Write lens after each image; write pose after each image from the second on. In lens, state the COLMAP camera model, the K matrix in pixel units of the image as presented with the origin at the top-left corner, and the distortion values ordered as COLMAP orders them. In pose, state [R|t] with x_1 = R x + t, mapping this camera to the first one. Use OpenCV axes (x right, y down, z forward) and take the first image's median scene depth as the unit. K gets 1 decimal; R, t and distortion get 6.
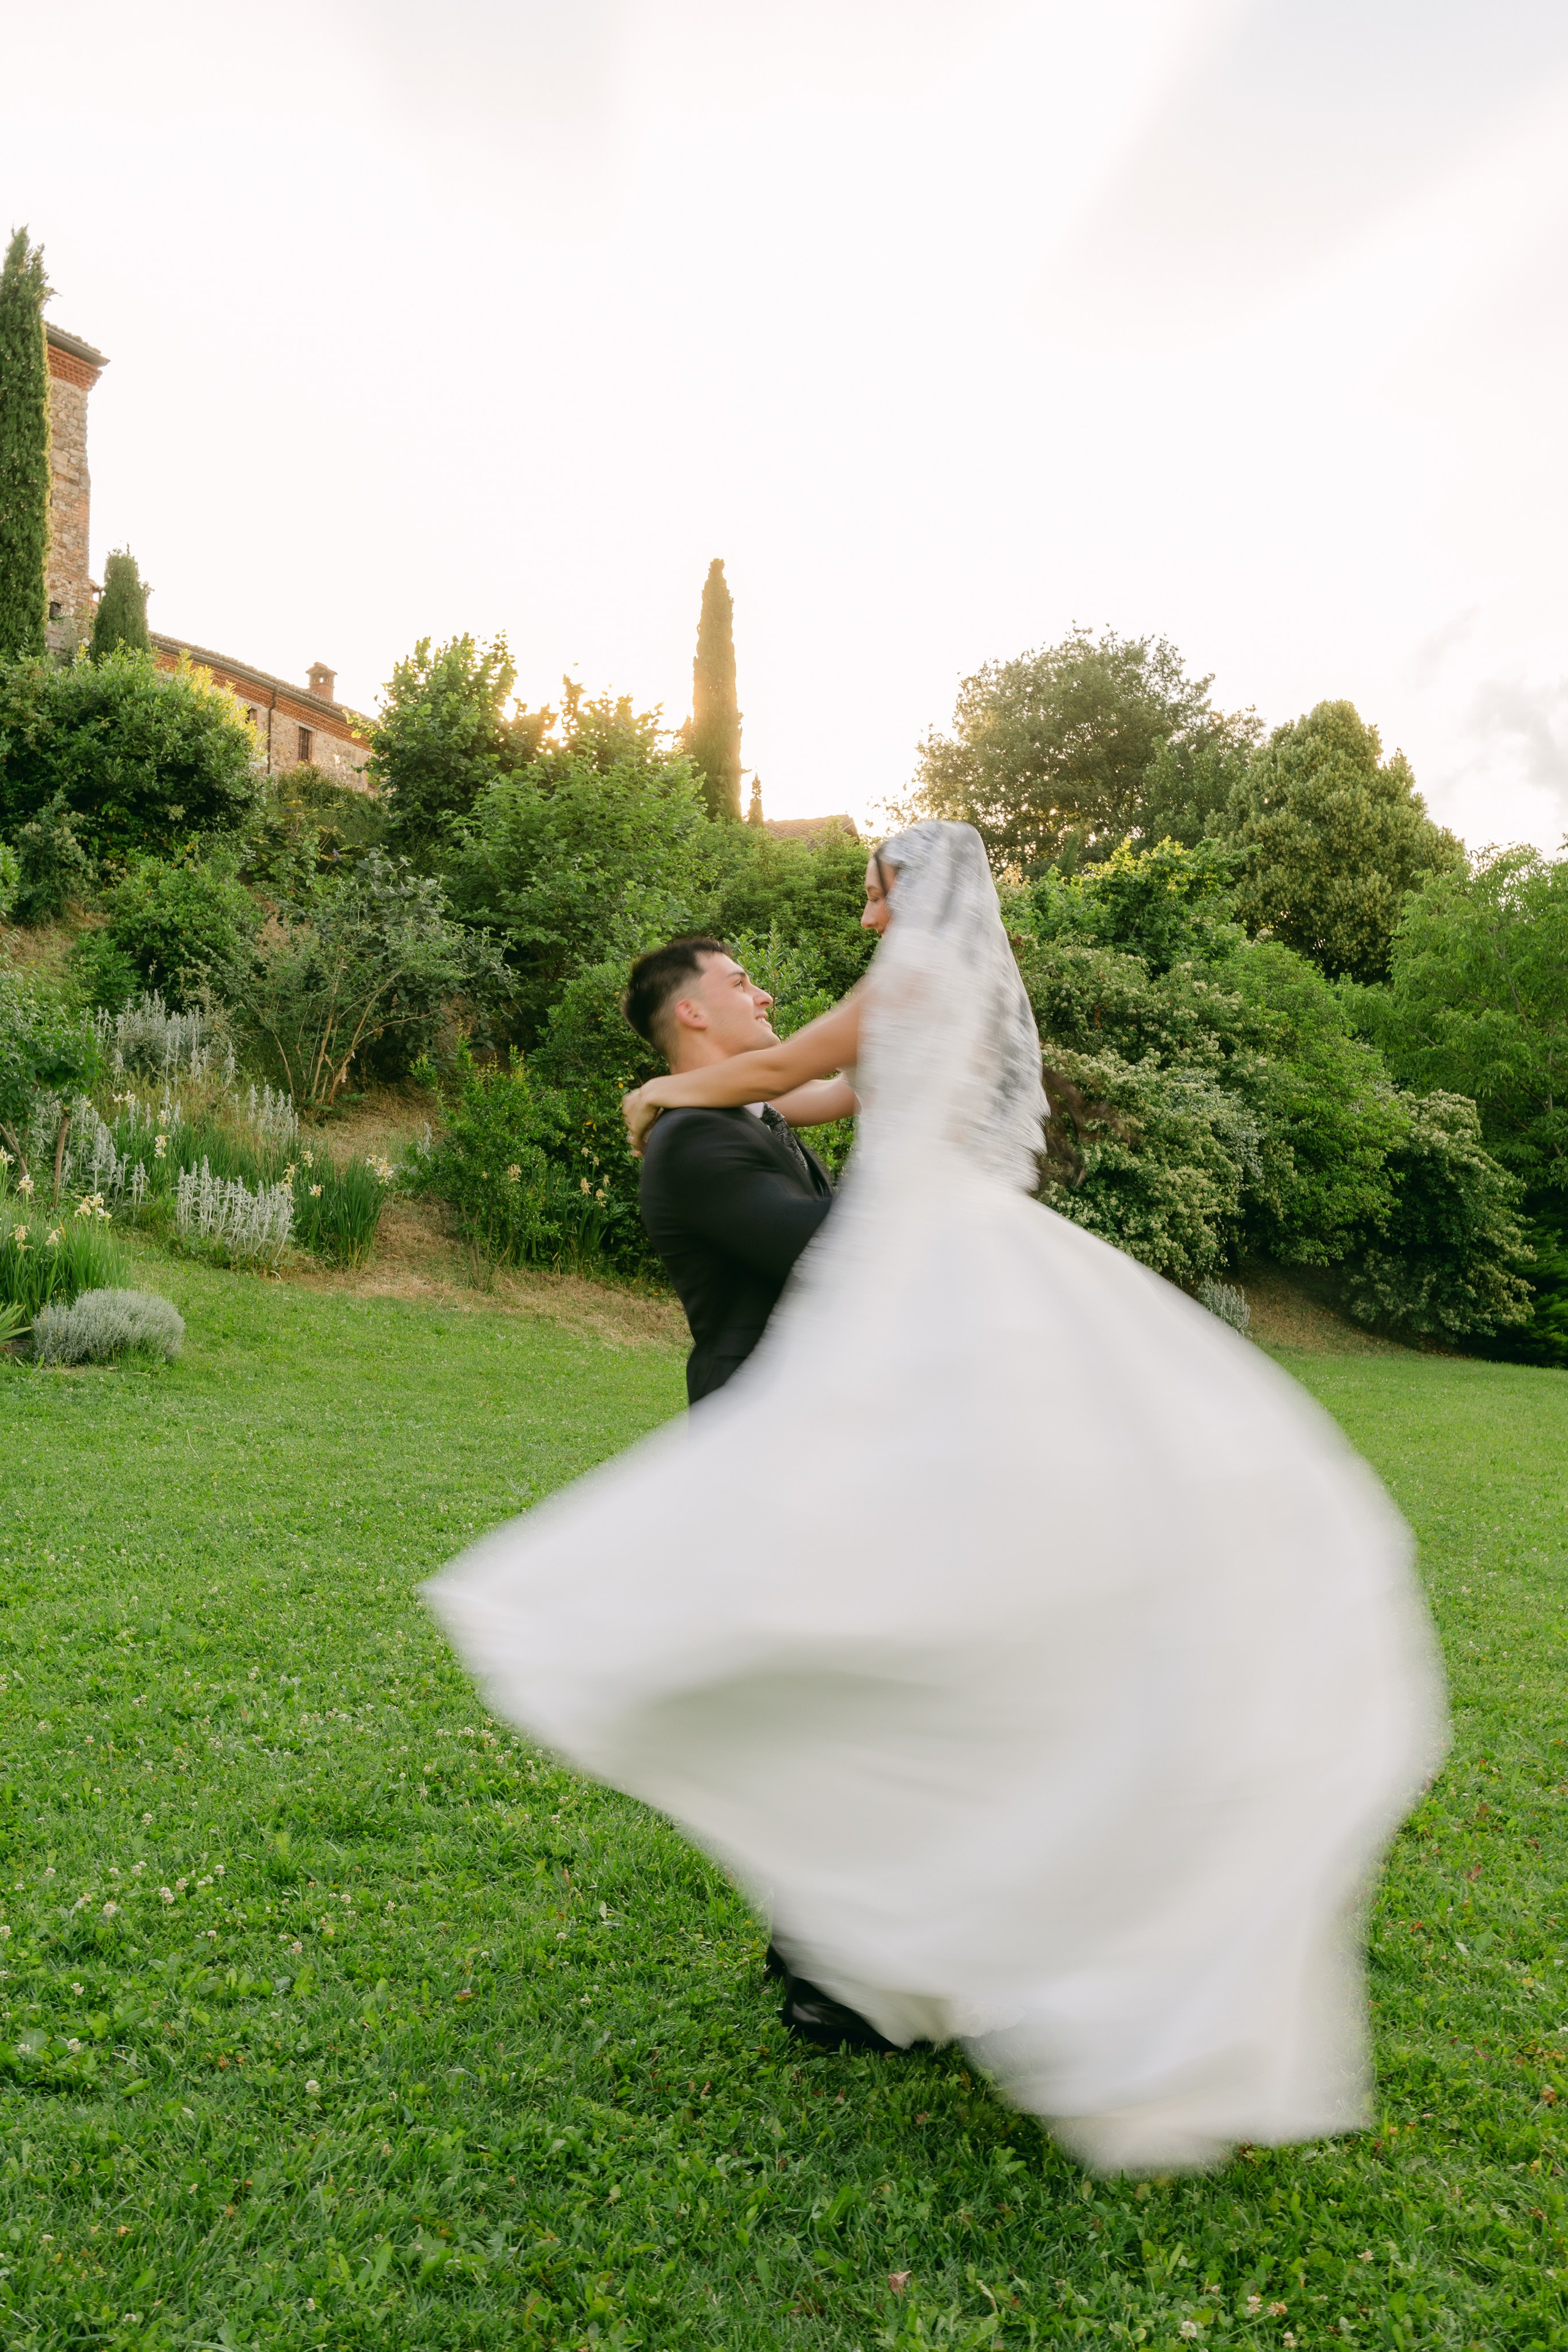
lens RADIAL K [[2500.2, 0, 700.1], [0, 2500.2, 1185.3], [0, 0, 1]] dist [0.018227, 0.000007]
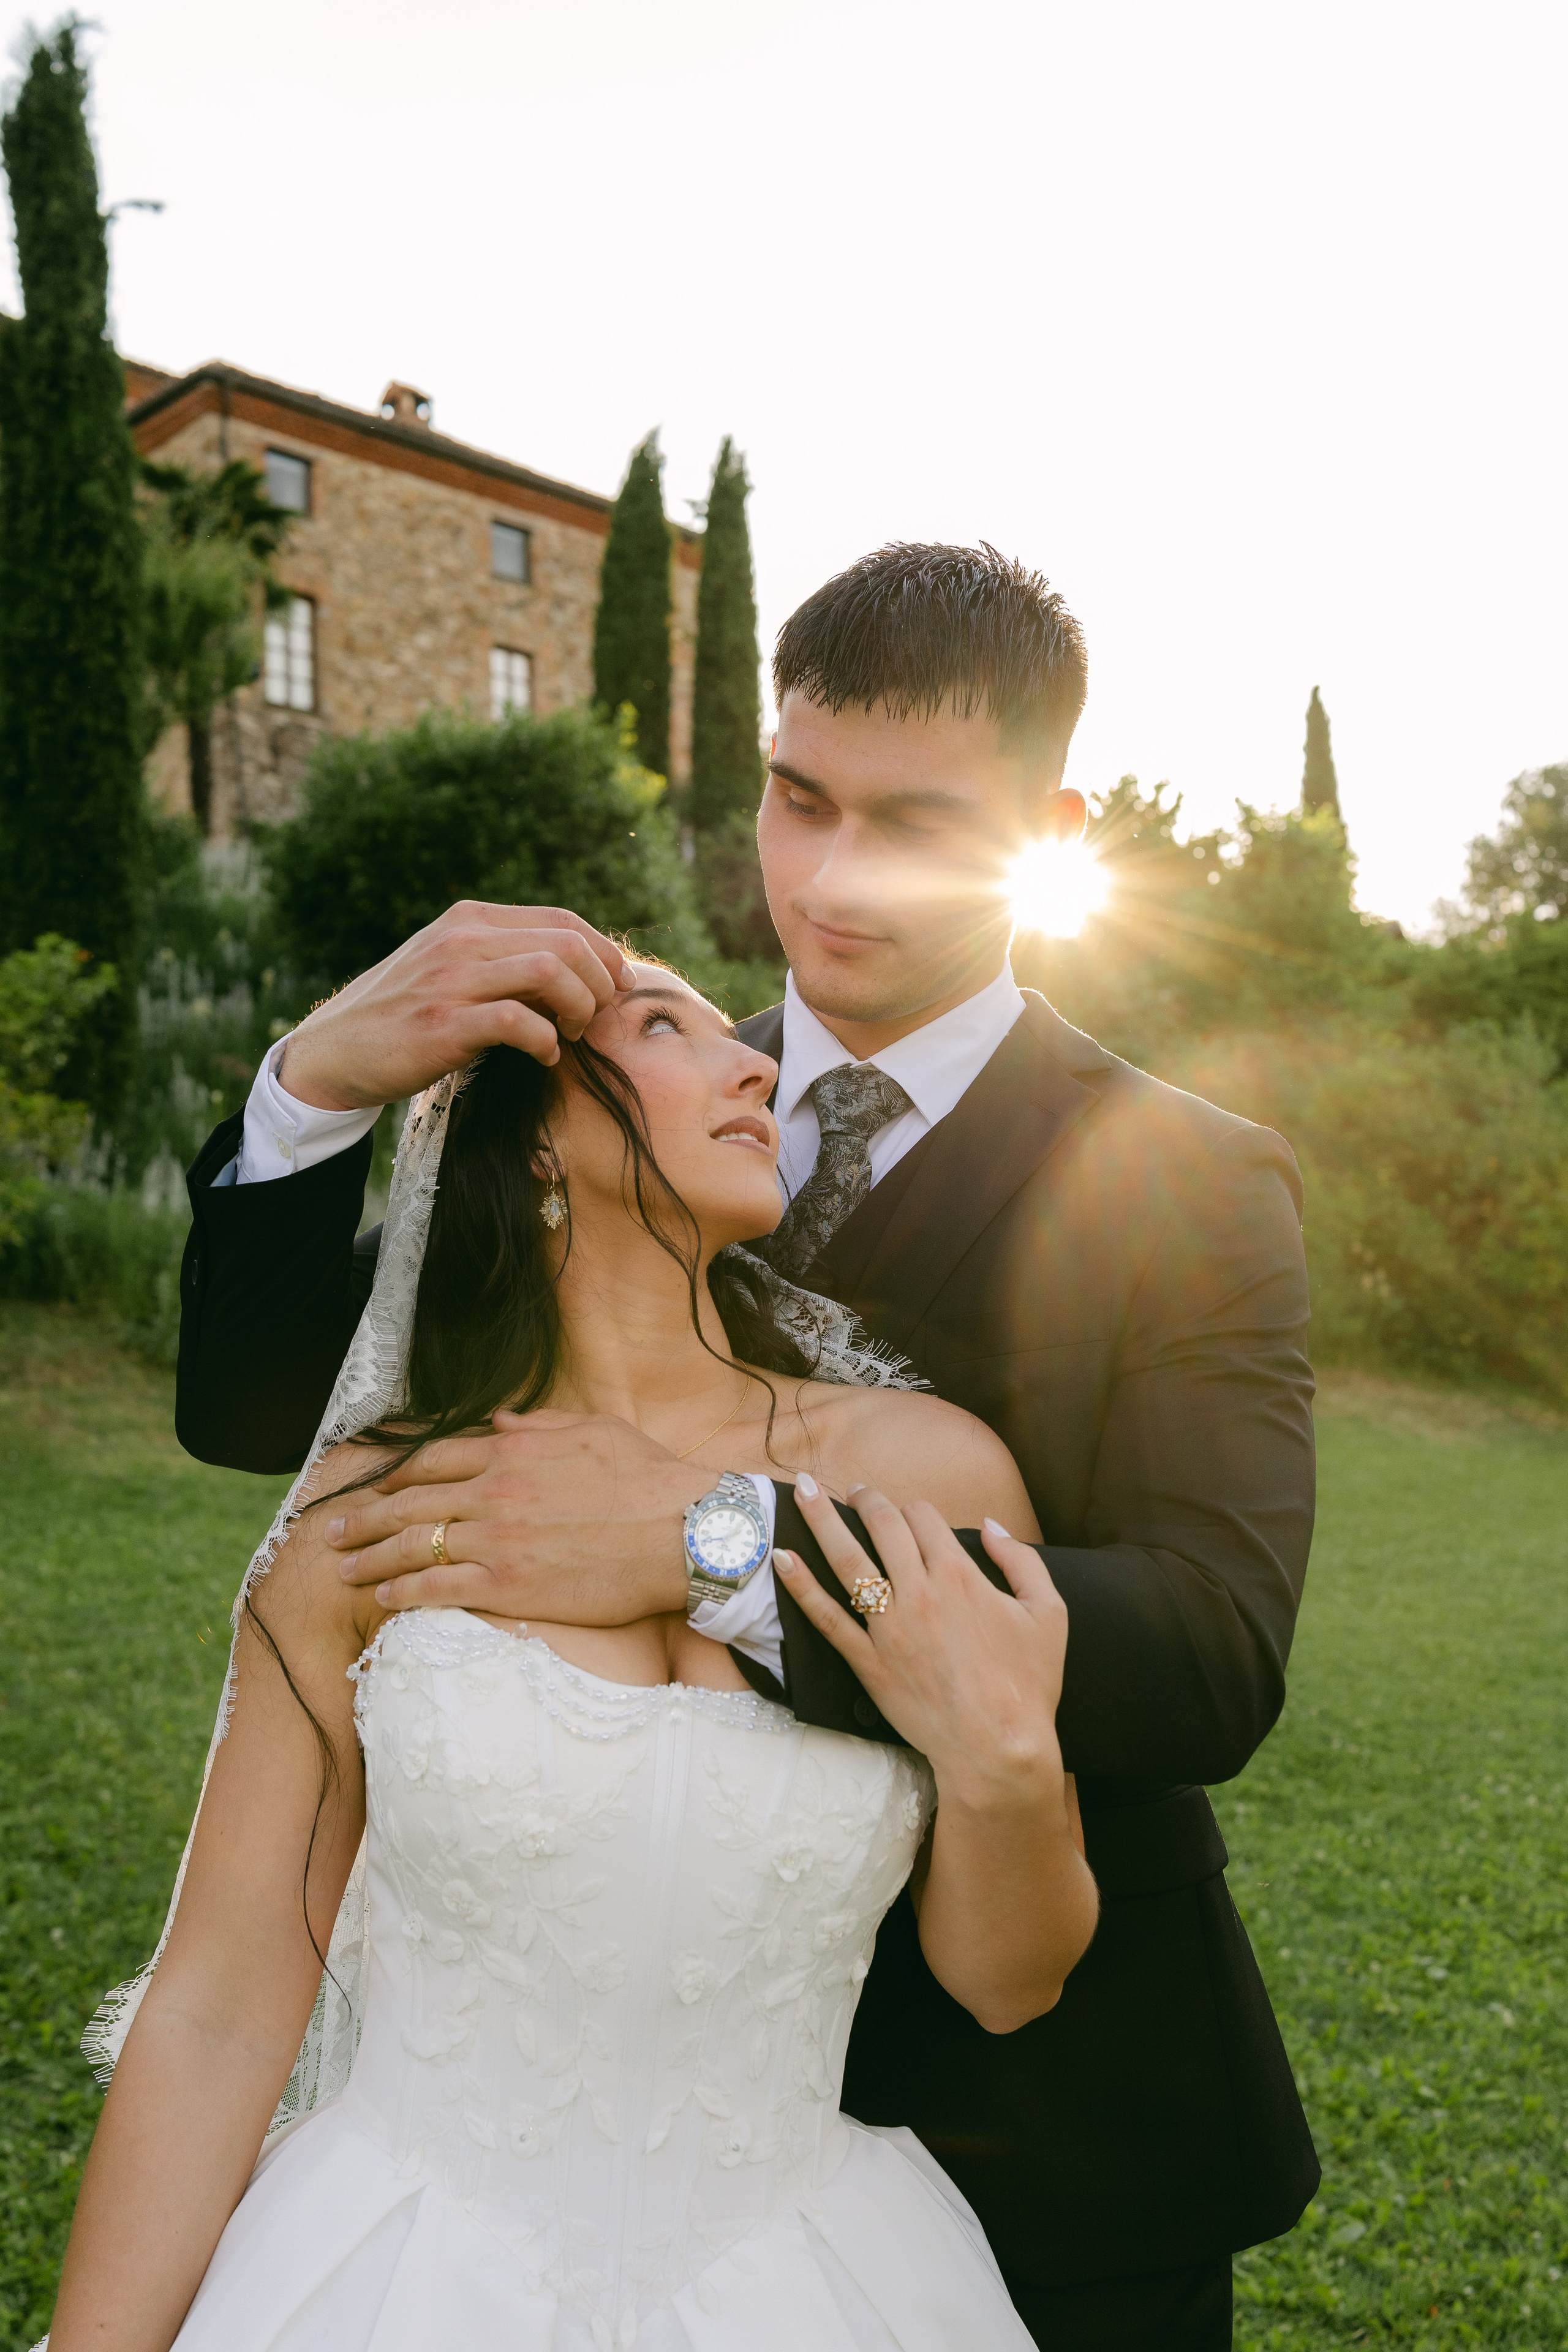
lens RADIAL K [[2215.6, 0, 777.1], [0, 2215.6, 1186.8], [0, 0, 1]] dist [-0.001508, -0.022408]
pose [[0.981902, -0.058491, -0.180133, -0.084100], [0.050864, 0.997614, -0.046680, -0.006208], [0.182434, 0.036673, 0.982534, 0.058728]]
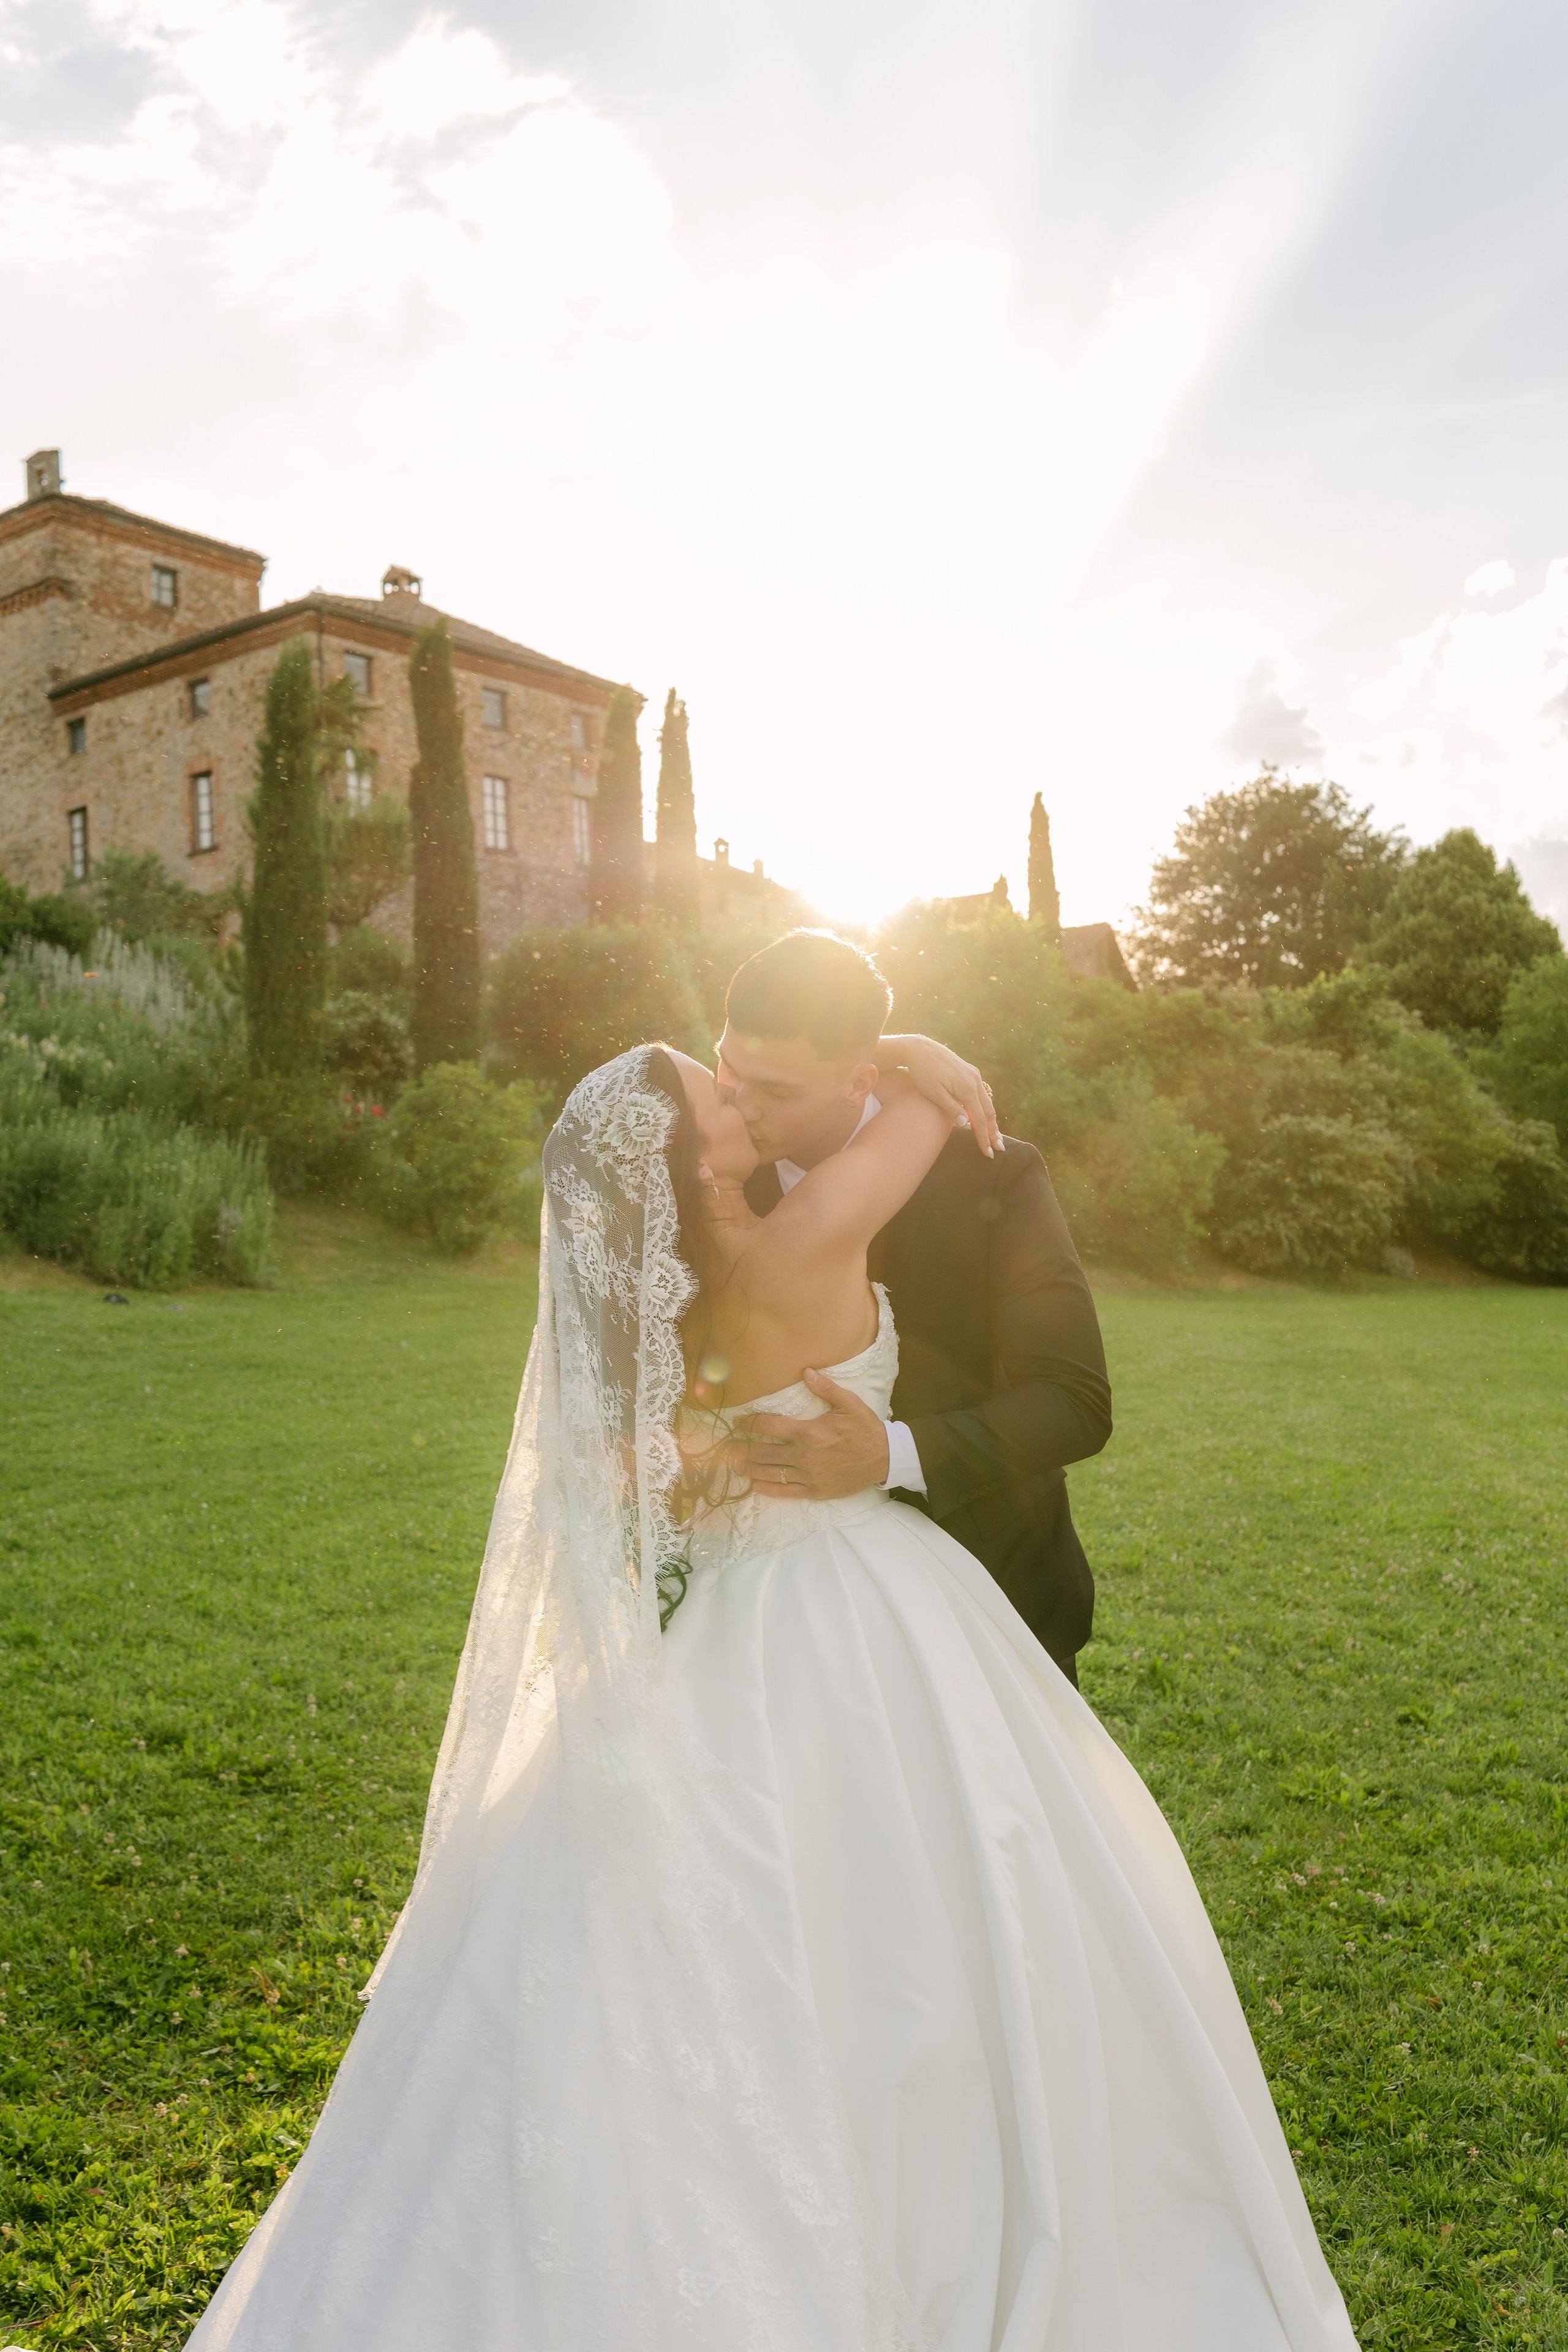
lens RADIAL K [[2211.2, 0, 778.6], [0, 2211.2, 1181.1], [0, 0, 1]] dist [0.004857, -0.025898]
pose [[0.996091, -0.052773, -0.070837, -0.093772], [0.052303, 0.998595, -0.008485, -0.013737], [0.071186, 0.004747, 0.997452, -0.494735]]
